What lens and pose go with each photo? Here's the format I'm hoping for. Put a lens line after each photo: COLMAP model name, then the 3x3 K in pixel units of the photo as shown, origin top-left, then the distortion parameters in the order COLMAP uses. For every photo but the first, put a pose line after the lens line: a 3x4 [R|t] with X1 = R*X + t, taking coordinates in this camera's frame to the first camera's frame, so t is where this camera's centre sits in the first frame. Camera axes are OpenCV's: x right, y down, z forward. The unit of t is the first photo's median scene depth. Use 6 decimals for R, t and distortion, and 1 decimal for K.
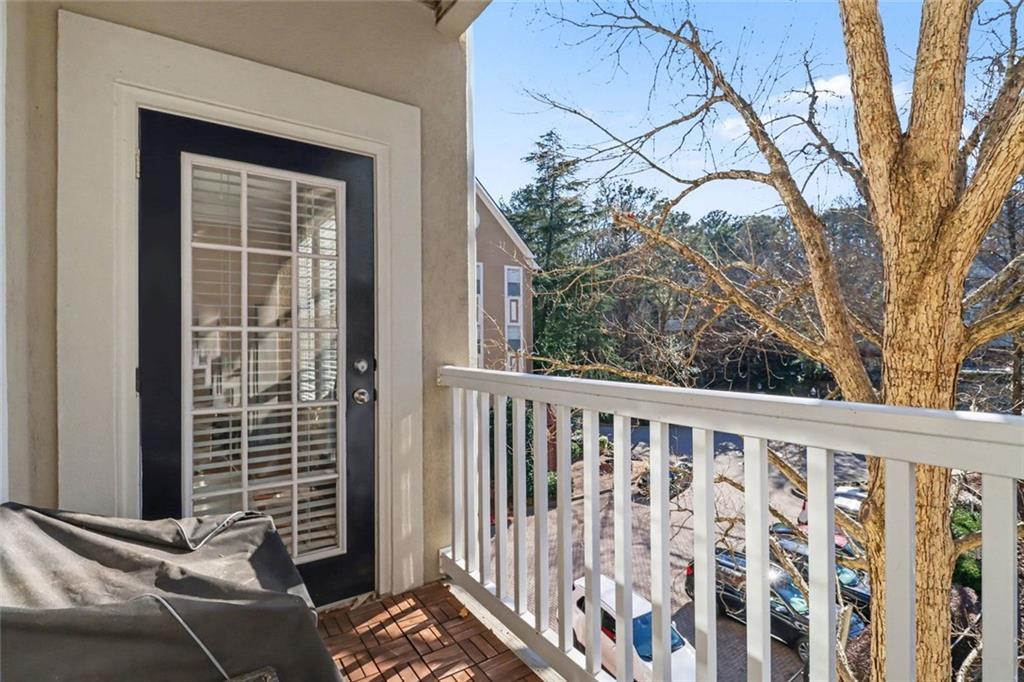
lens RADIAL K [[479.8, 0, 514.8], [0, 479.8, 338.0], [0, 0, 1]] dist [-0.000040, -0.007226]
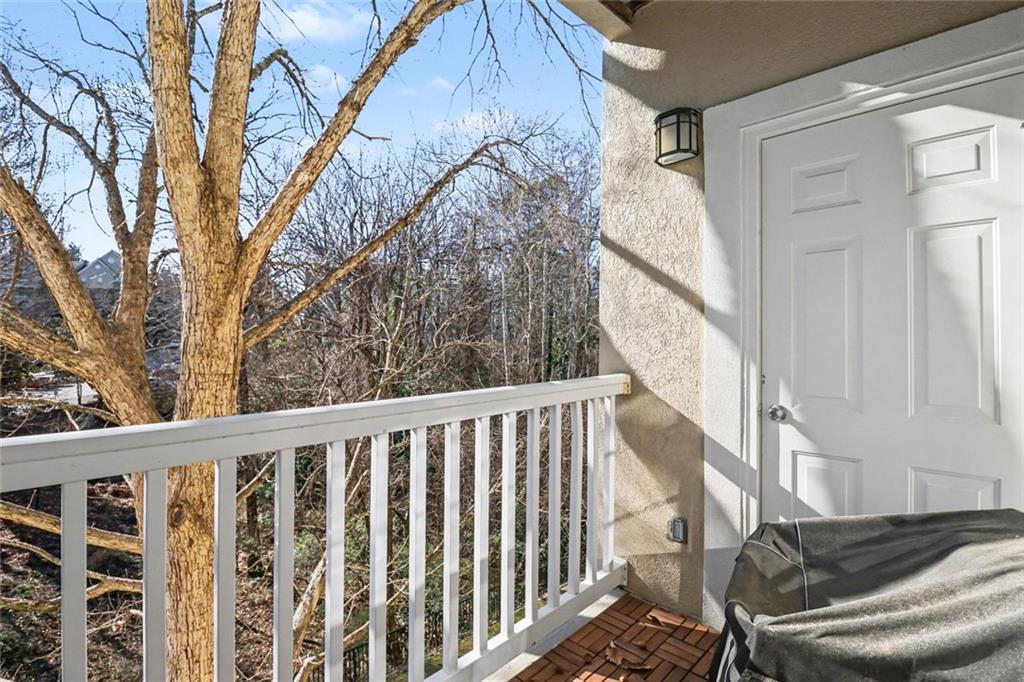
lens RADIAL K [[479.8, 0, 515.2], [0, 479.8, 338.8], [0, 0, 1]] dist [-0.000040, -0.007226]
pose [[-0.193738, 0.004597, 0.981043, -0.449065], [-0.004082, 0.999977, -0.005492, -0.013998], [-0.981045, -0.005069, -0.193715, 0.517743]]
